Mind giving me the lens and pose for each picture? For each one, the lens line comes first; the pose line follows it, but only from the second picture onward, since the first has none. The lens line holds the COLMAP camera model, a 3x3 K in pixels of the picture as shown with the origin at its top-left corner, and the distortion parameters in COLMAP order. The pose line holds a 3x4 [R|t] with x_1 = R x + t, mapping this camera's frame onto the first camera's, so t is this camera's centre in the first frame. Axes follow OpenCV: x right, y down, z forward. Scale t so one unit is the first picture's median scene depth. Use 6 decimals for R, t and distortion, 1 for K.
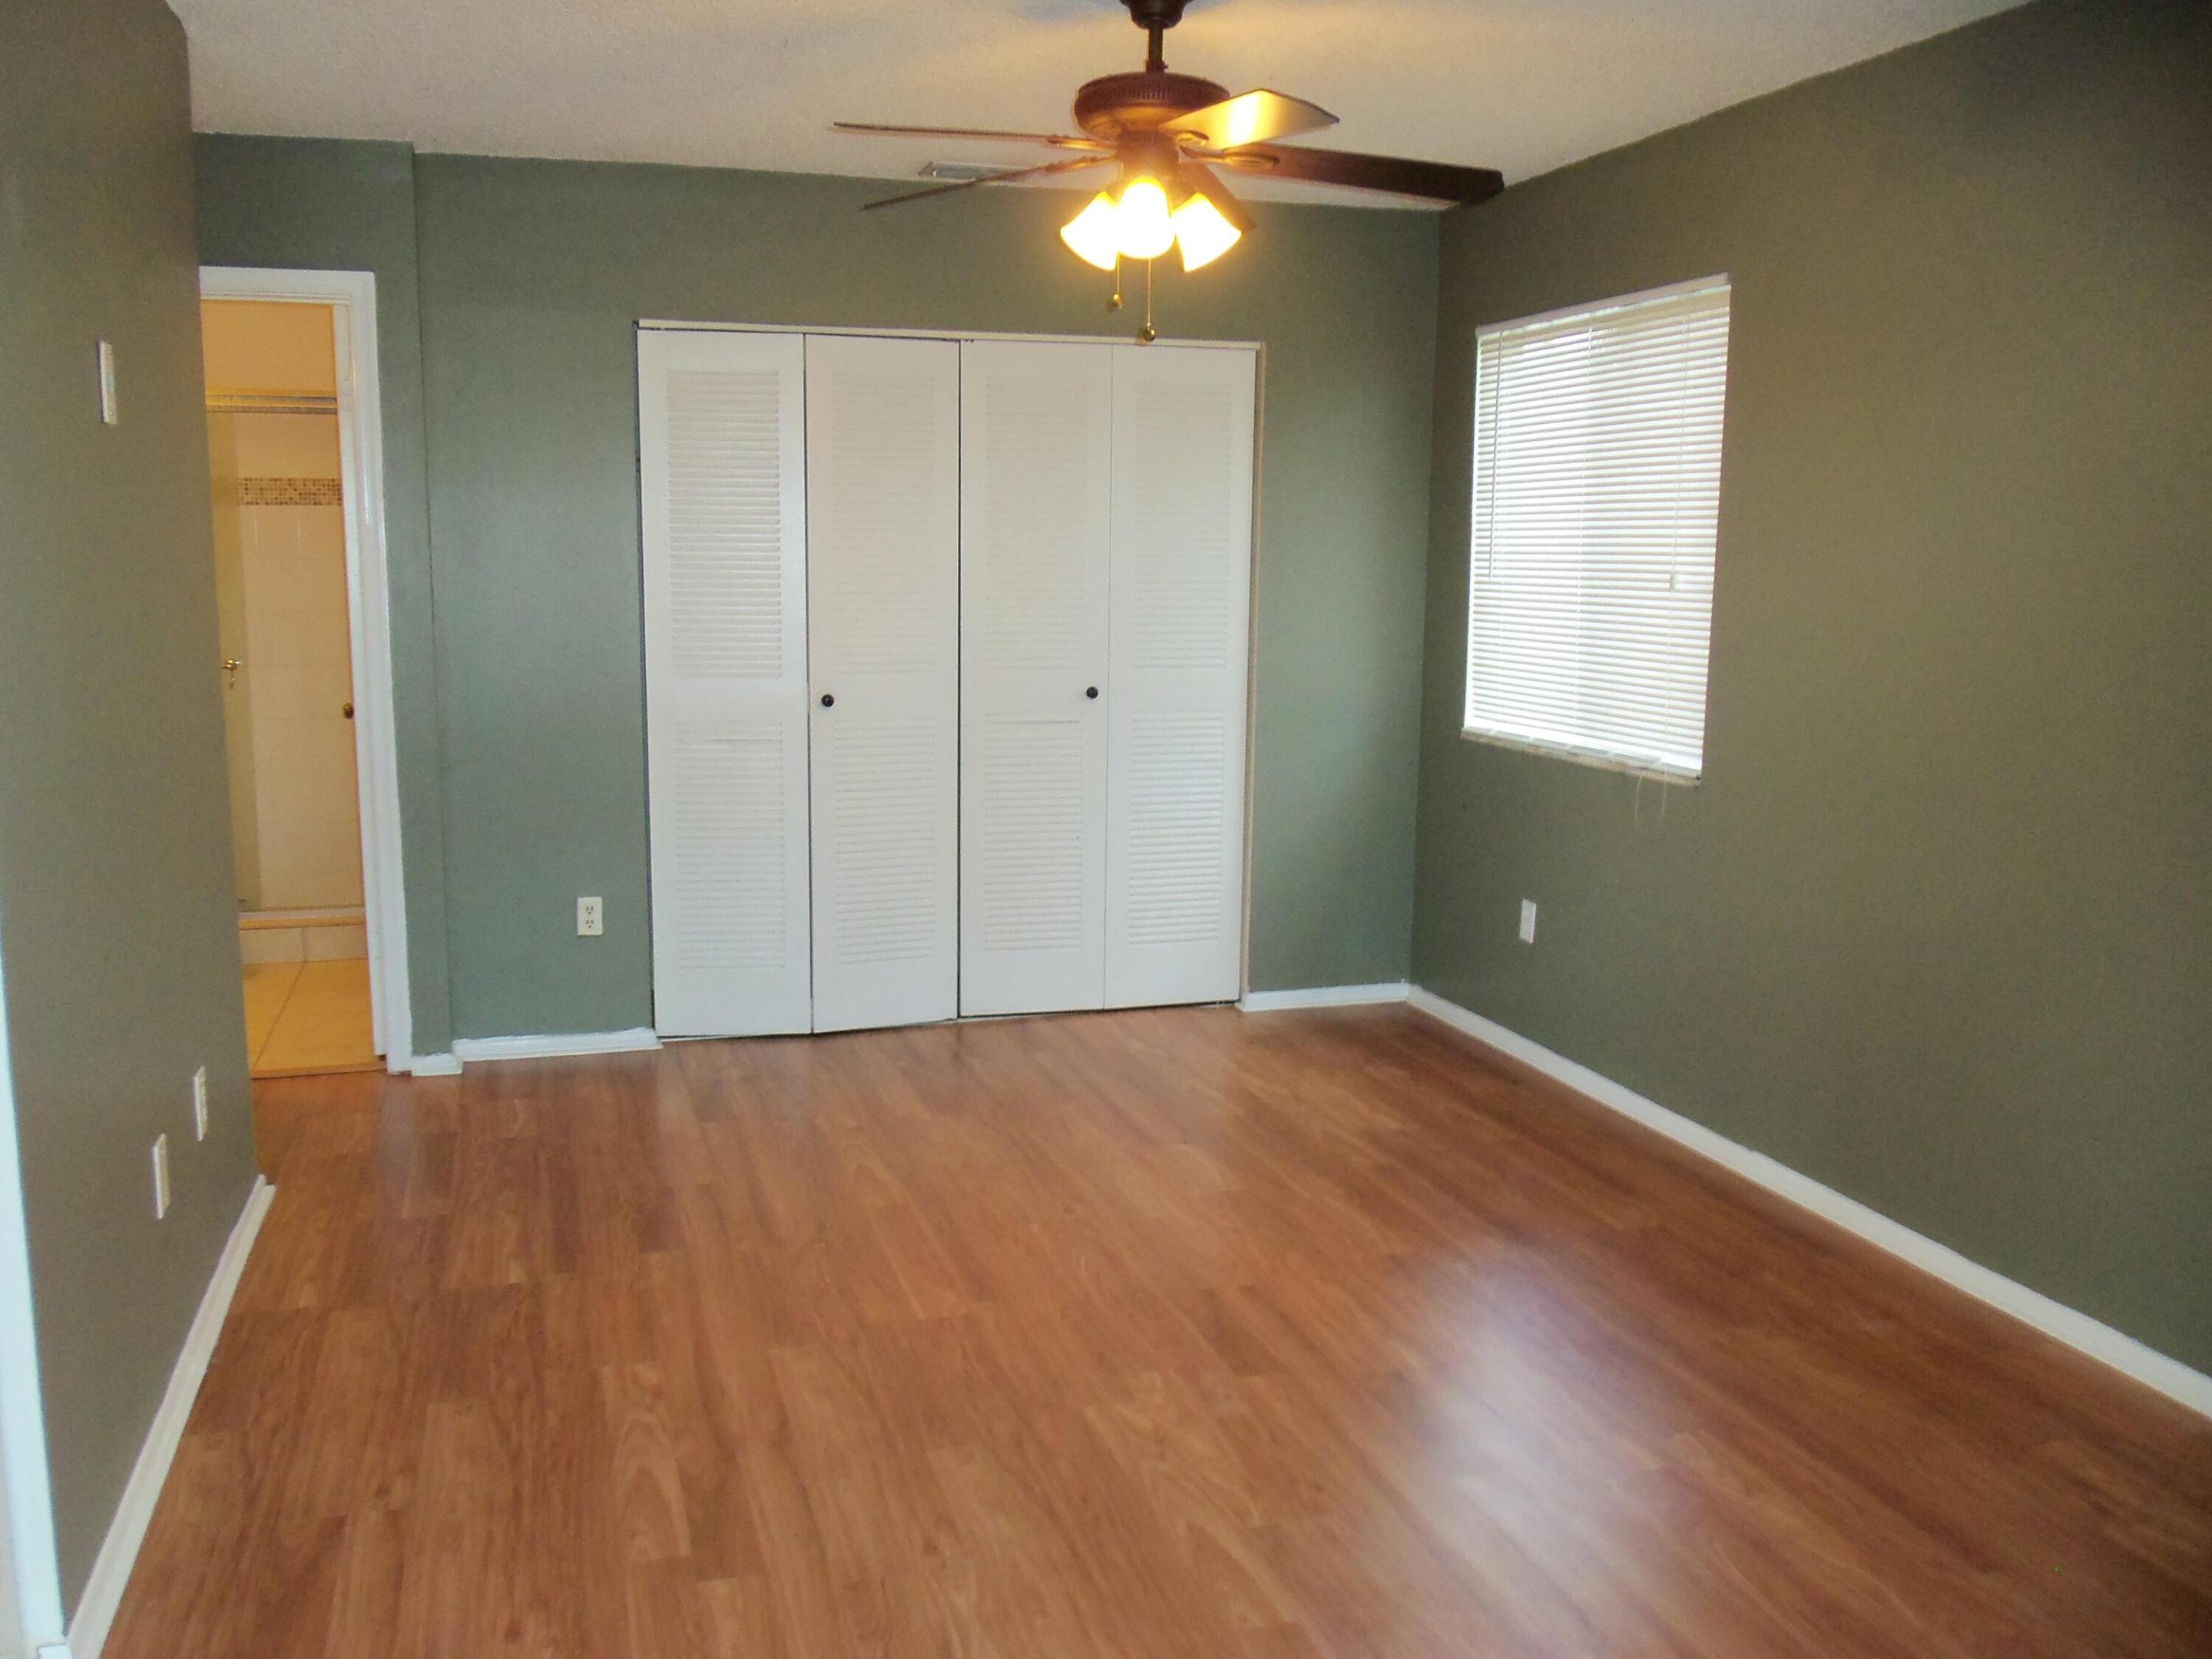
lens RADIAL K [[1875.4, 0, 1106.0], [0, 1875.4, 829.5], [0, 0, 1]] dist [-0.018031, 0.002702]
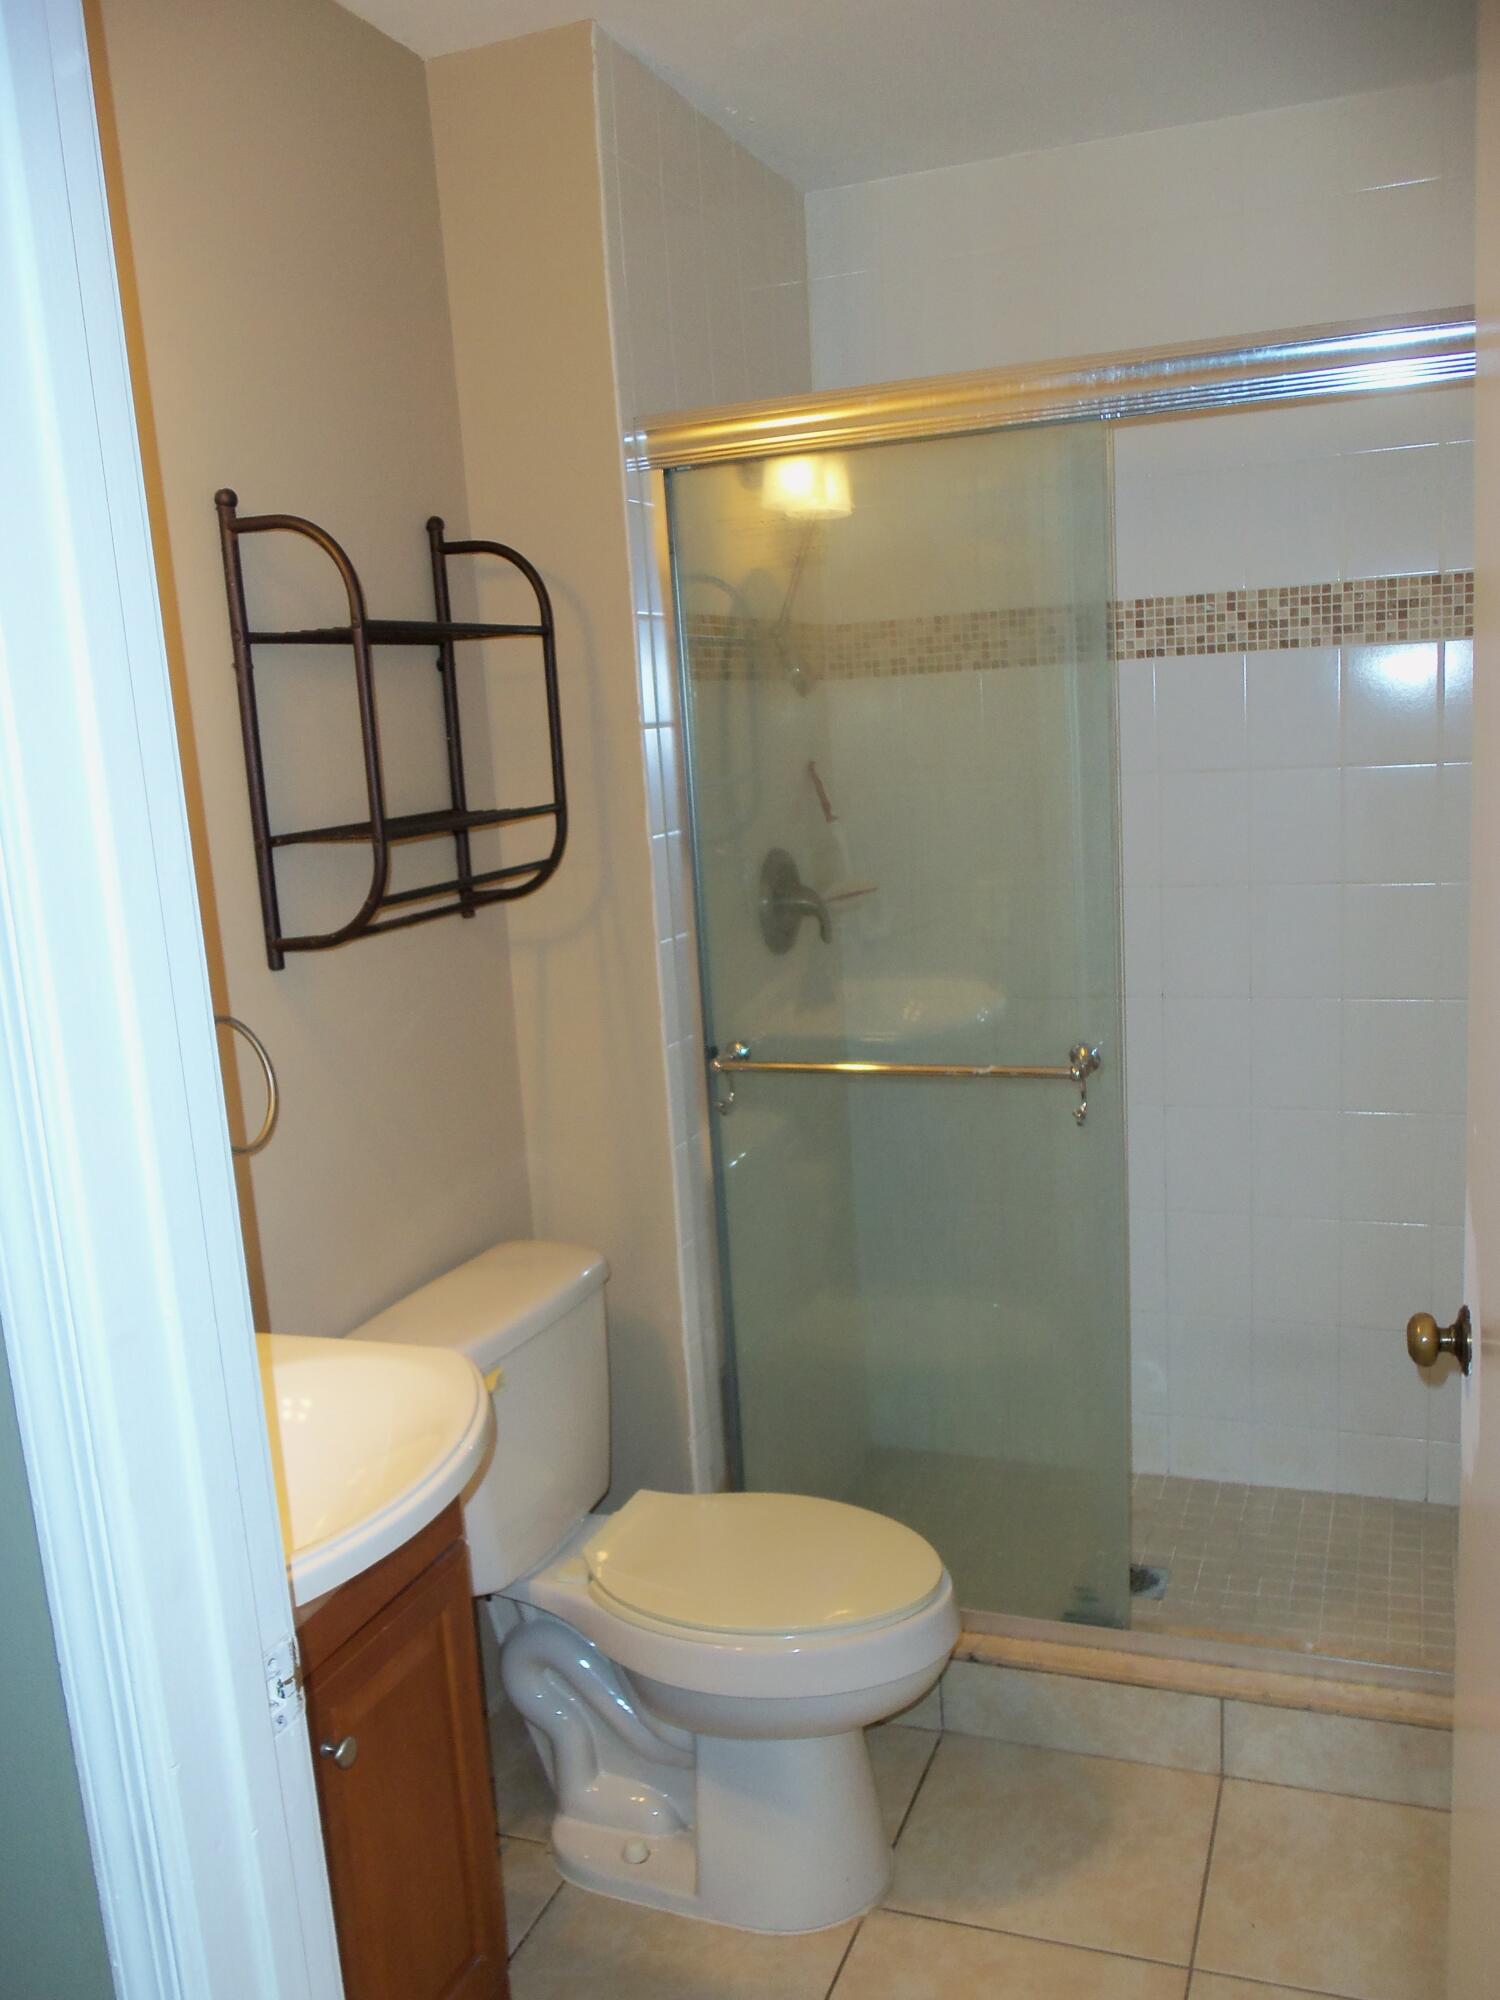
lens RADIAL K [[1695.7, 0, 750.0], [0, 1695.7, 1000.0], [0, 0, 1]] dist [-0.018031, 0.002702]
pose [[0.787832, 0.057620, -0.613189, -0.276785], [-0.024679, 0.997768, 0.062049, -0.114030], [0.615396, -0.033751, 0.787495, 0.613603]]
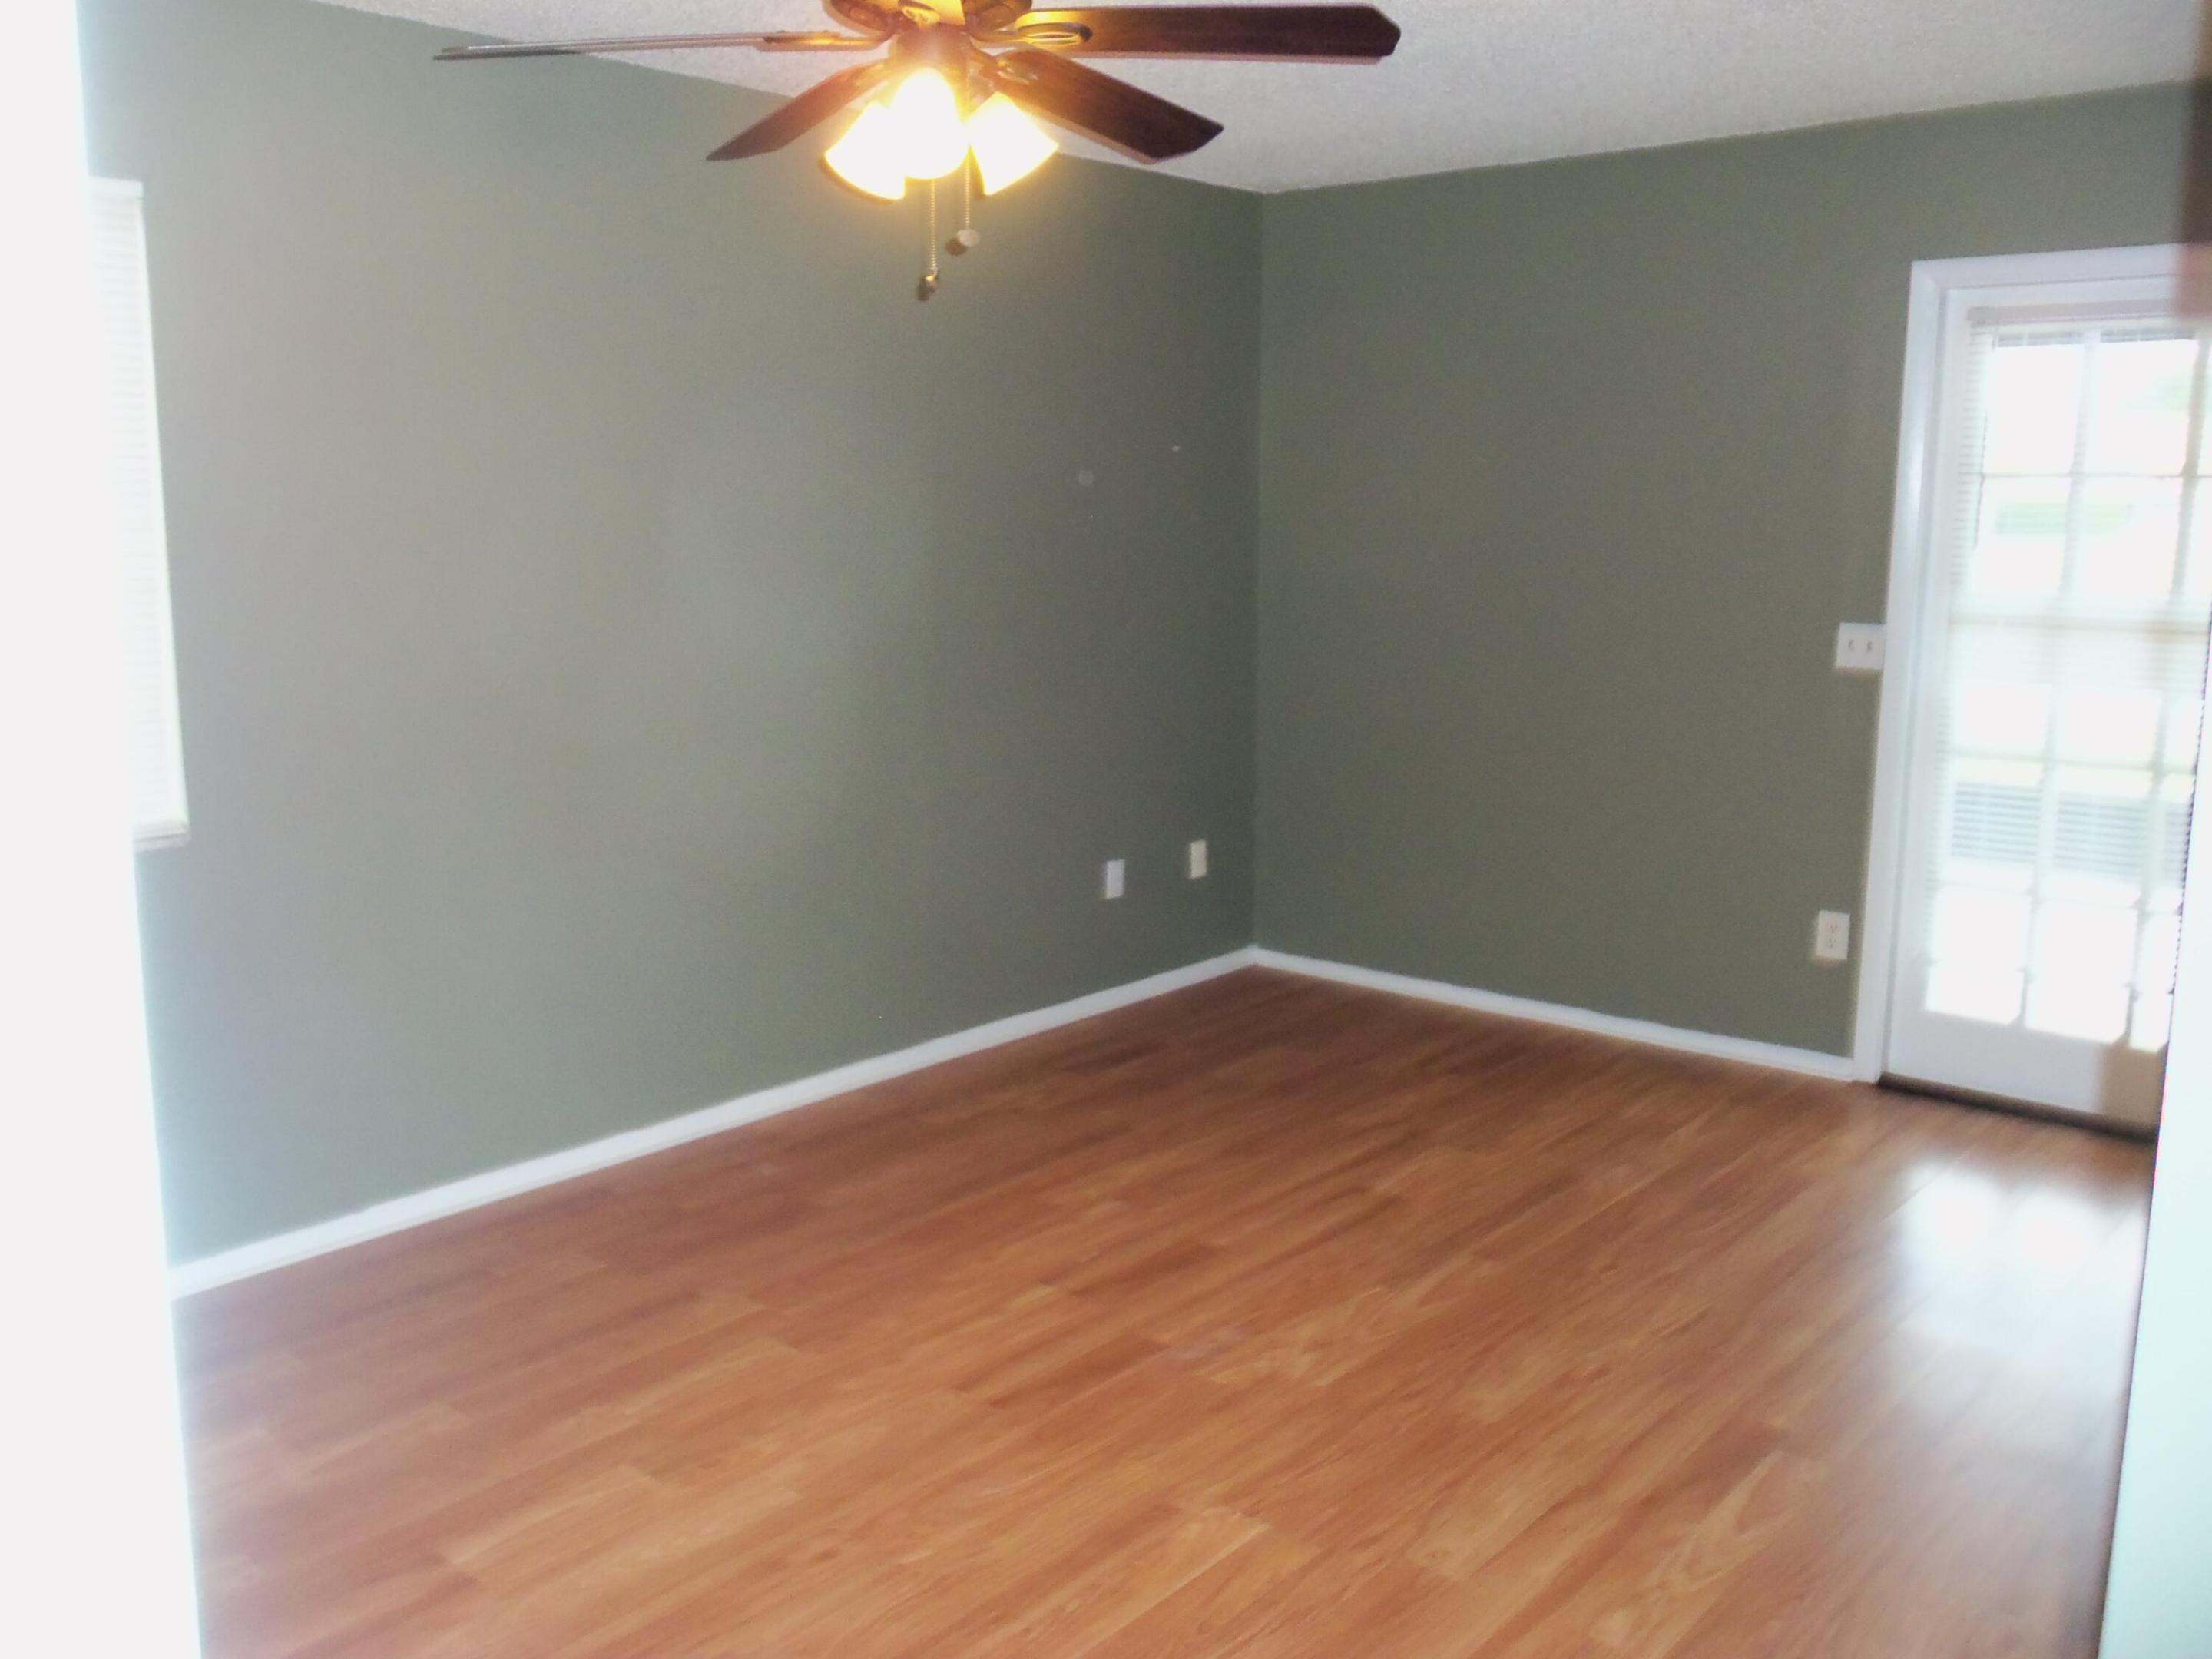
lens RADIAL K [[1930.5, 0, 1106.0], [0, 1930.5, 829.5], [0, 0, 1]] dist [0.033376, 0.007256]
pose [[-0.548583, -0.166571, 0.819336, -0.752461], [0.099336, 0.960028, 0.261683, -0.268123], [-0.830174, 0.224945, -0.510109, 1.544425]]
